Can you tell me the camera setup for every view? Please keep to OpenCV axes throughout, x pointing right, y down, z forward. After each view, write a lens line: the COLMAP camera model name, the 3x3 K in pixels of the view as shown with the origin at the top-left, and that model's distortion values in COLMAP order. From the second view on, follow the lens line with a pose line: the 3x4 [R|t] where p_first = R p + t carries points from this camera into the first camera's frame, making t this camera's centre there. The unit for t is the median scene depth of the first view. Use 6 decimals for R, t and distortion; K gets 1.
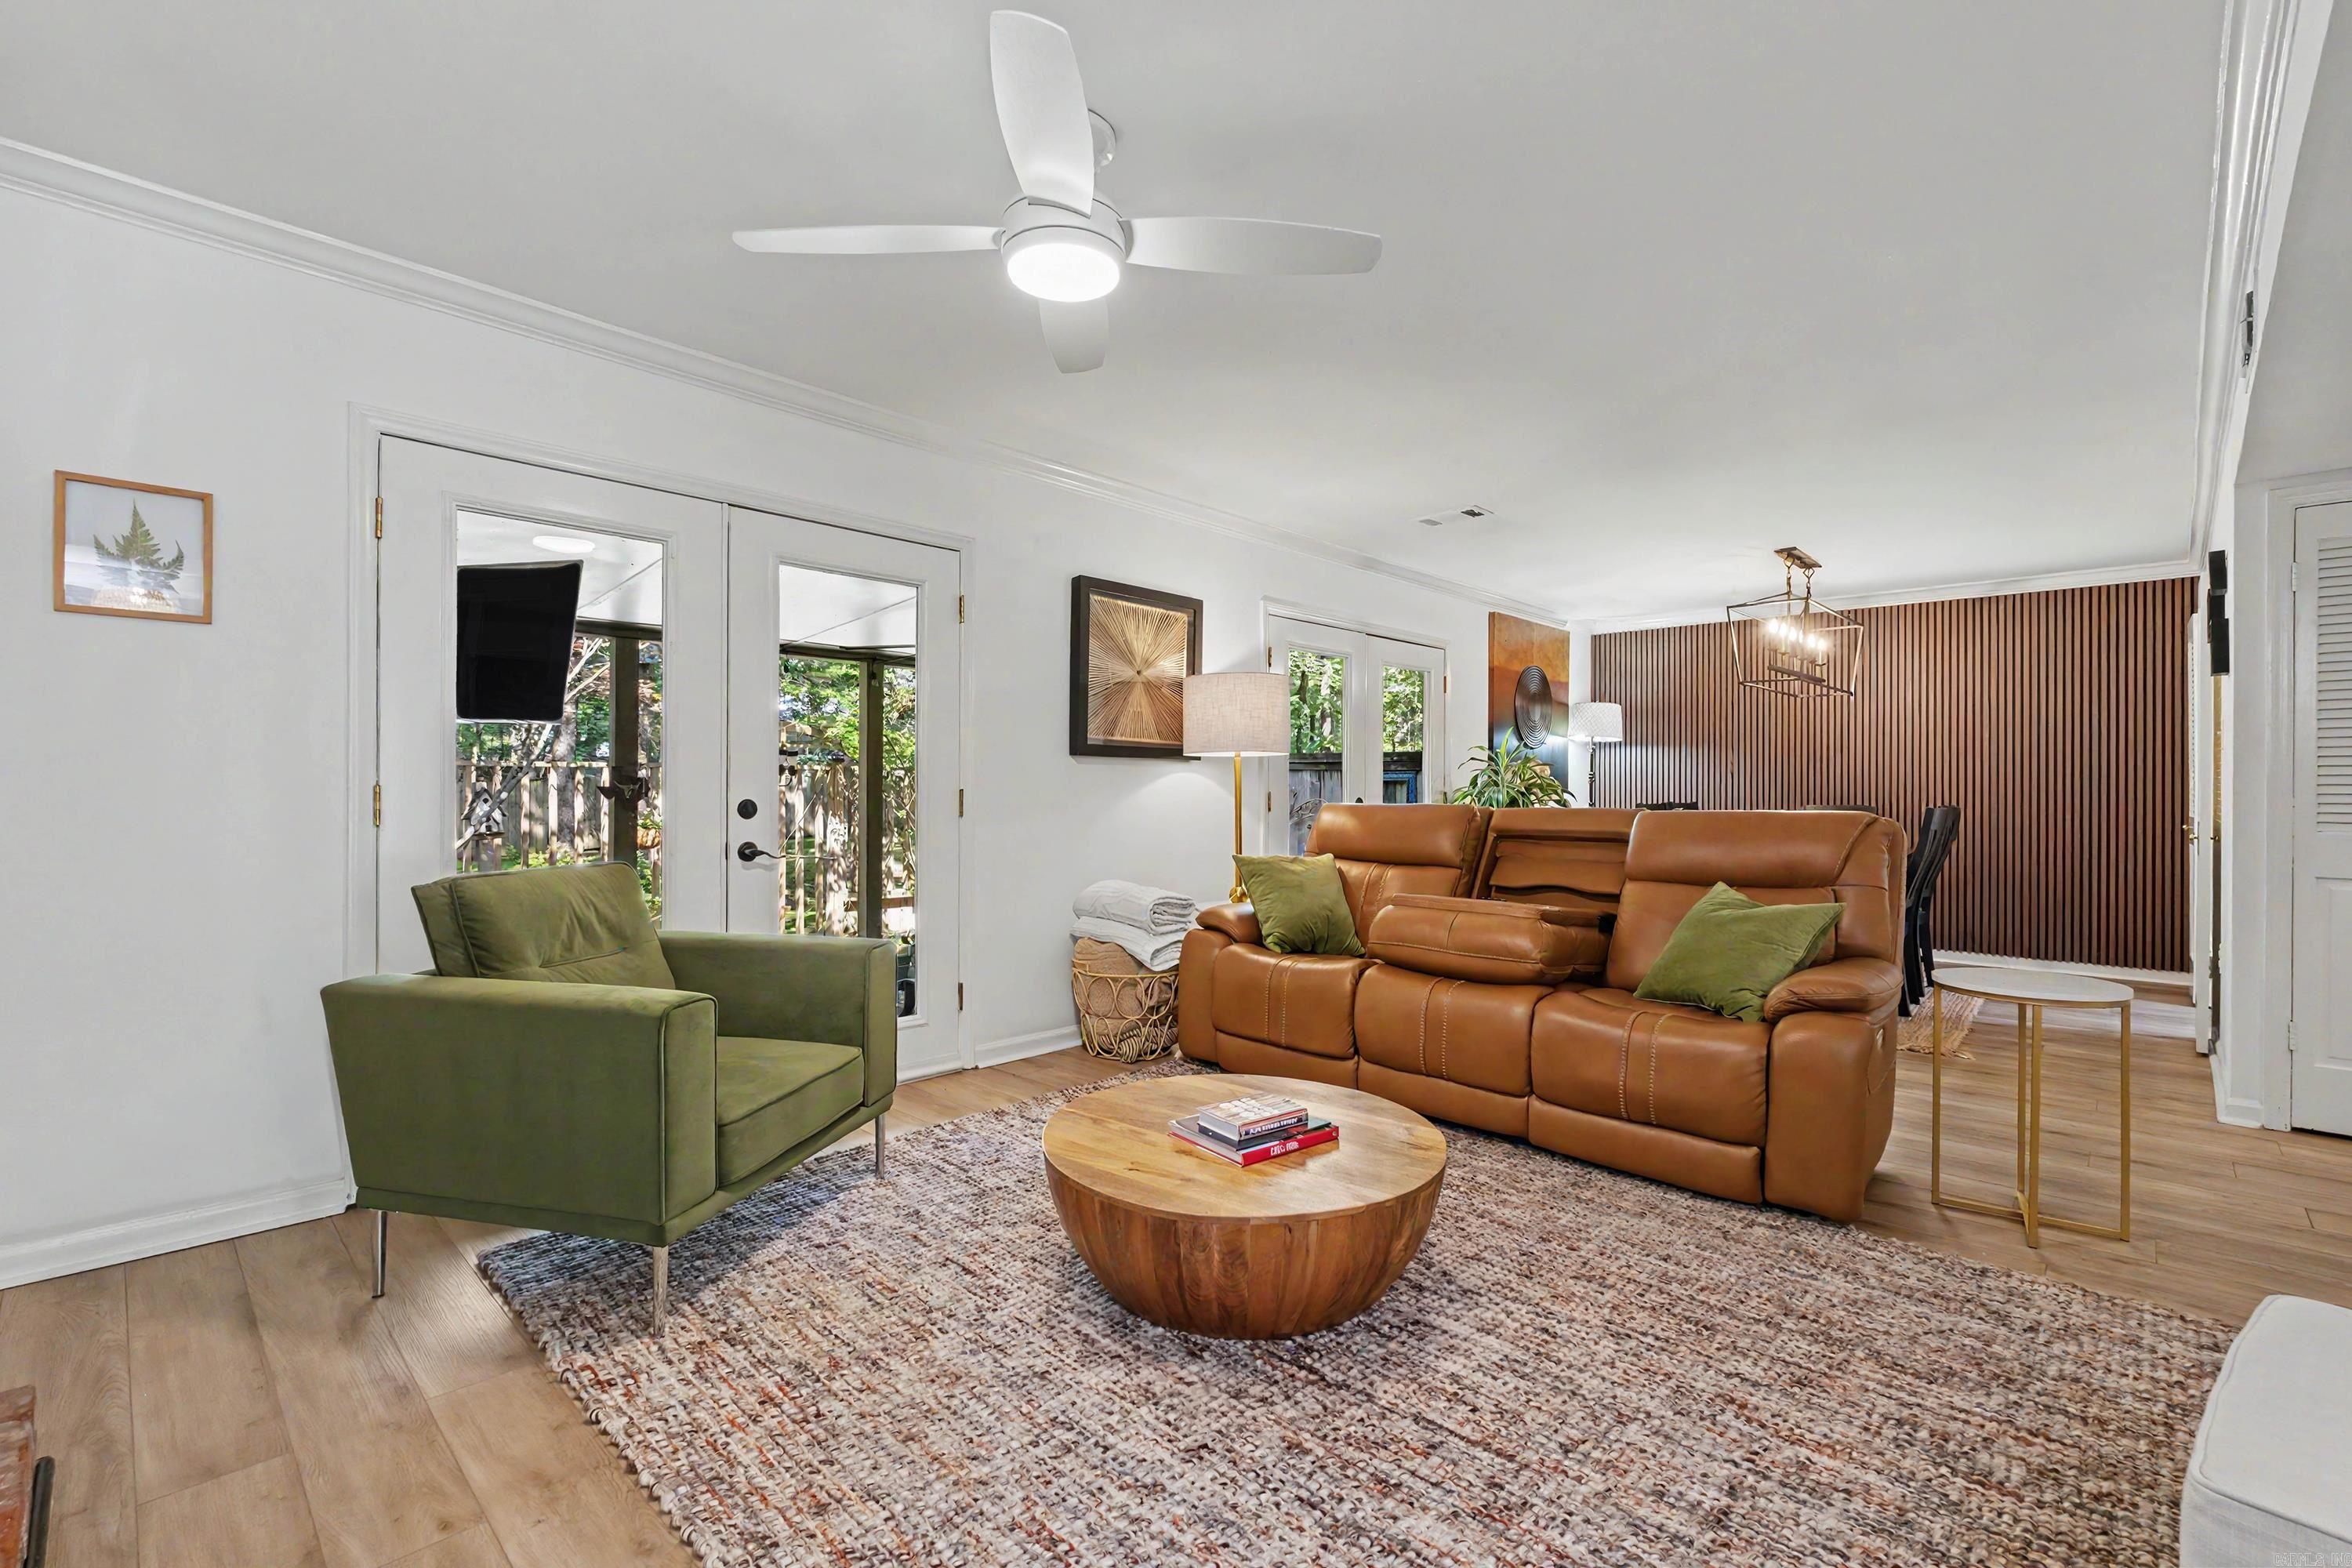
lens RADIAL K [[1025.0, 0, 1178.6], [0, 1025.0, 786.5], [0, 0, 1]] dist [-0.003682, -0.000379]
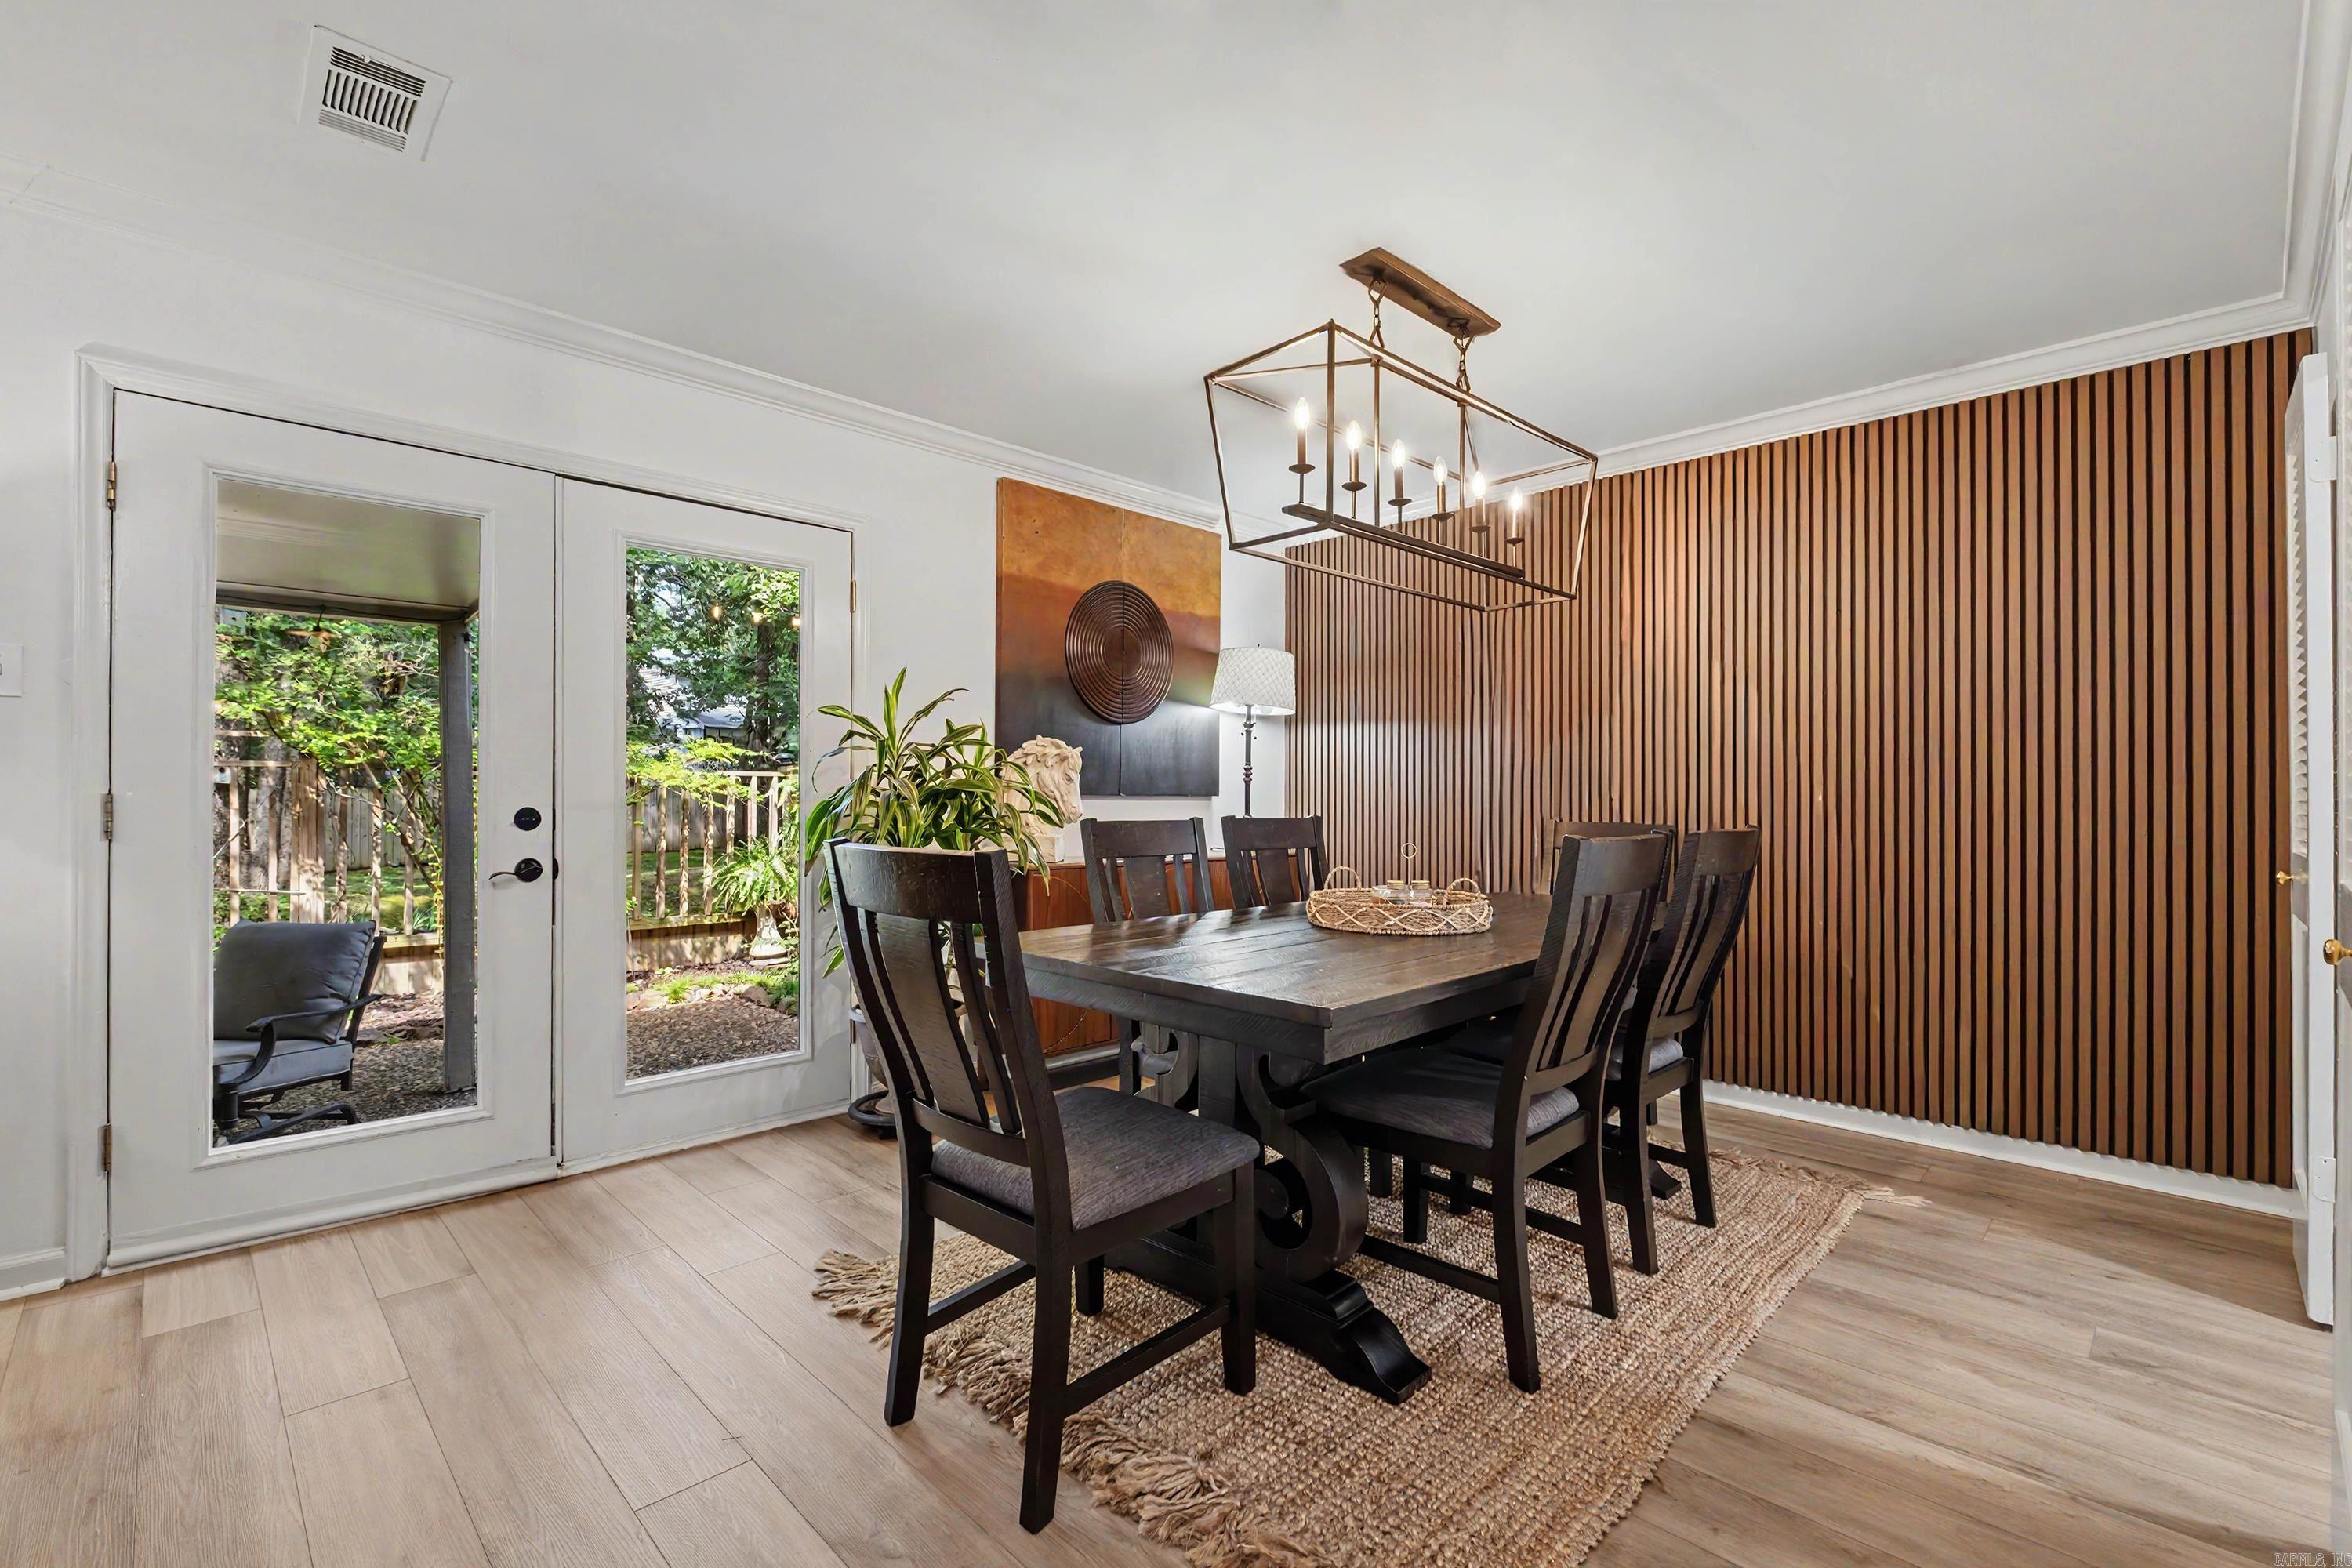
lens RADIAL K [[1042.8, 0, 1180.7], [0, 1042.8, 793.2], [0, 0, 1]] dist [-0.000874, 0.000069]
pose [[0.999661, -0.005064, -0.025541, 1.204960], [0.005136, 0.999983, 0.002734, 0.004936], [0.025526, -0.002864, 0.999670, 1.239948]]
